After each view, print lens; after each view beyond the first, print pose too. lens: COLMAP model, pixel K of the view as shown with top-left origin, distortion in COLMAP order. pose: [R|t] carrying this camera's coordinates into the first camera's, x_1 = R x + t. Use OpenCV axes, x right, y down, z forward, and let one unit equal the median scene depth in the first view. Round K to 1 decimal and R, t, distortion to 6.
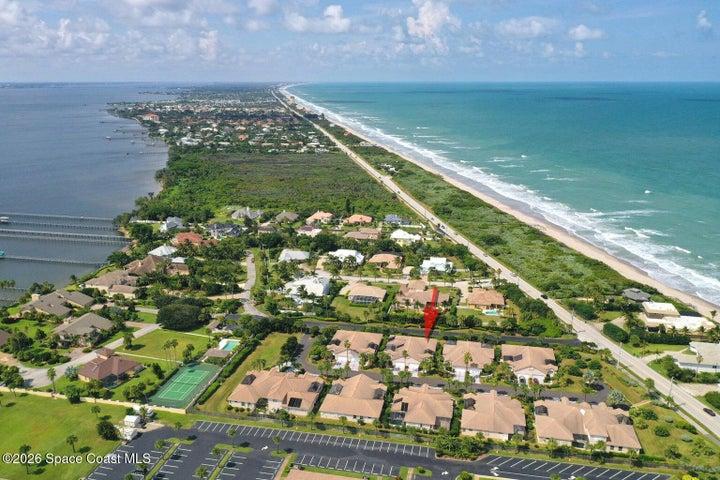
lens RADIAL K [[570.2, 0, 358.6], [0, 570.2, 241.0], [0, 0, 1]] dist [-0.000009, -0.007430]
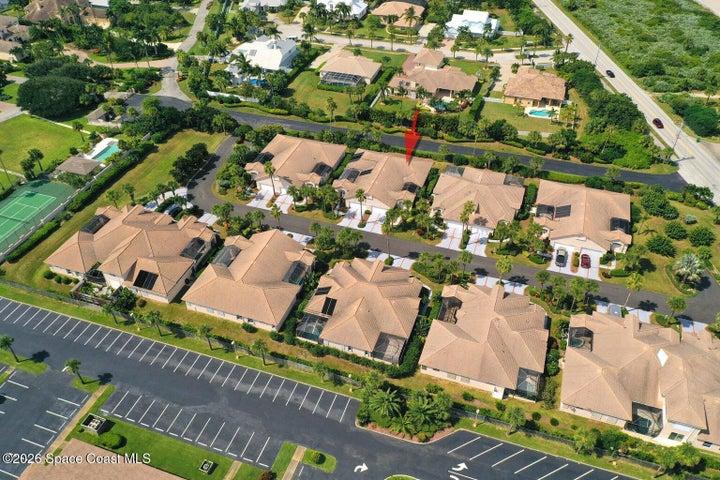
lens RADIAL K [[570.2, 0, 360.9], [0, 570.2, 240.8], [0, 0, 1]] dist [-0.000009, -0.007430]
pose [[0.992712, 0.073049, -0.095849, 0.135335], [-0.026598, 0.908542, 0.416945, 0.000514], [0.117540, -0.411357, 0.903864, 0.446802]]
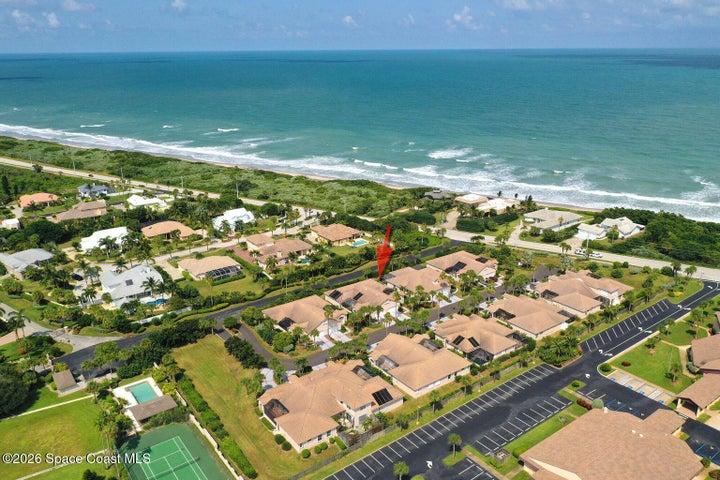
lens RADIAL K [[570.2, 0, 359.7], [0, 570.2, 239.3], [0, 0, 1]] dist [-0.000009, -0.007430]
pose [[0.653020, -0.240555, 0.718121, -0.502383], [0.209525, 0.968588, 0.133925, -0.002177], [-0.727780, 0.063008, 0.682910, 0.457459]]
